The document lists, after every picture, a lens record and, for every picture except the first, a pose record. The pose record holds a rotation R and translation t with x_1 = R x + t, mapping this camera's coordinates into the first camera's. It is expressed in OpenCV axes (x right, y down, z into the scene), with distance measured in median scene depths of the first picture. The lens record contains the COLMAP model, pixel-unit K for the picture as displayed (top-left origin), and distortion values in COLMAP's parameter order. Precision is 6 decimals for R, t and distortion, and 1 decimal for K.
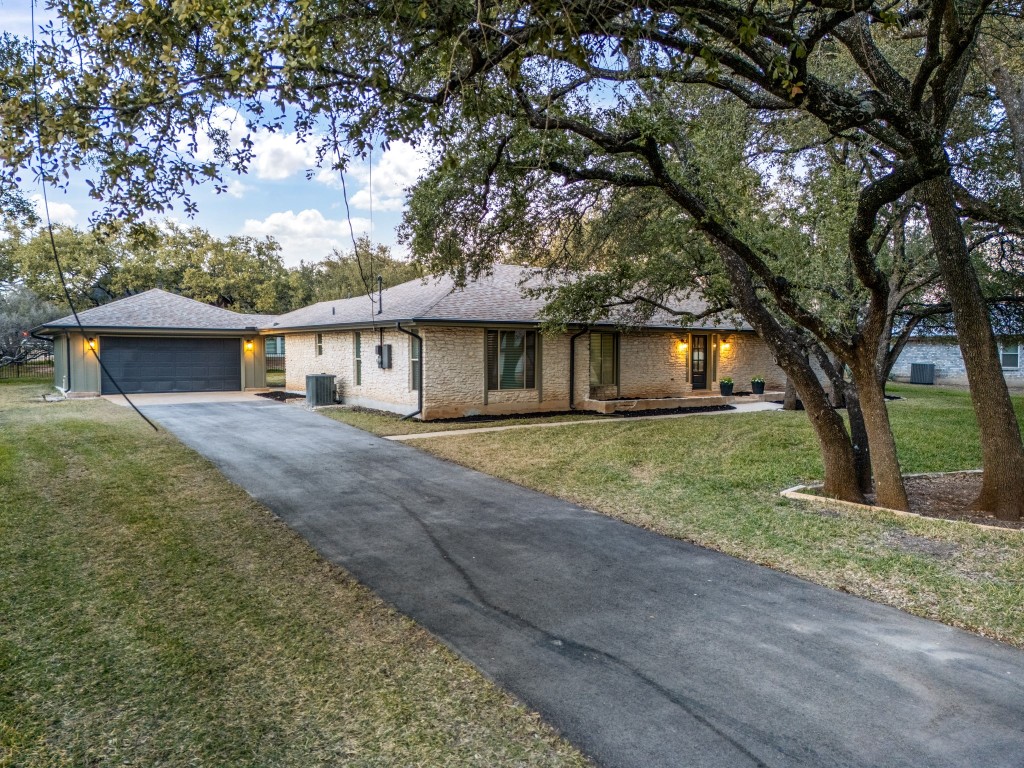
lens RADIAL K [[721.3, 0, 508.3], [0, 721.3, 386.5], [0, 0, 1]] dist [0.040692, -0.001193]
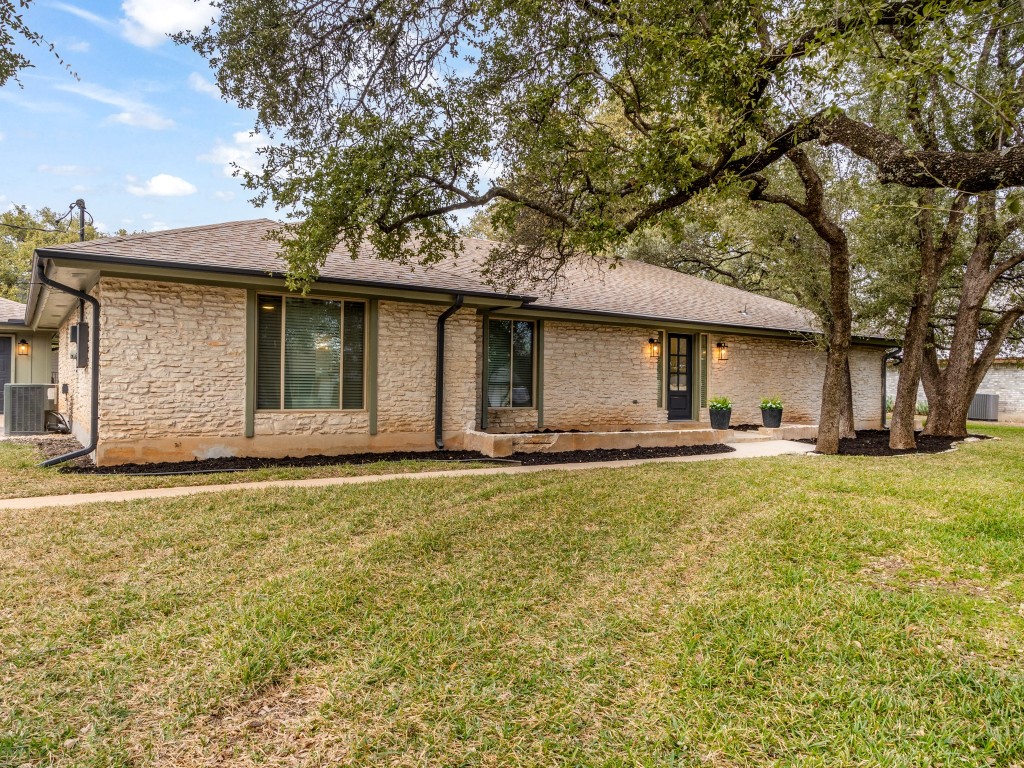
lens RADIAL K [[766.4, 0, 514.7], [0, 766.4, 382.9], [0, 0, 1]] dist [-0.002125, -0.000745]
pose [[0.999851, 0.013841, 0.010346, 0.137313], [-0.013269, 0.998482, -0.053449, 0.011673], [-0.011071, 0.053304, 0.998517, 0.404128]]
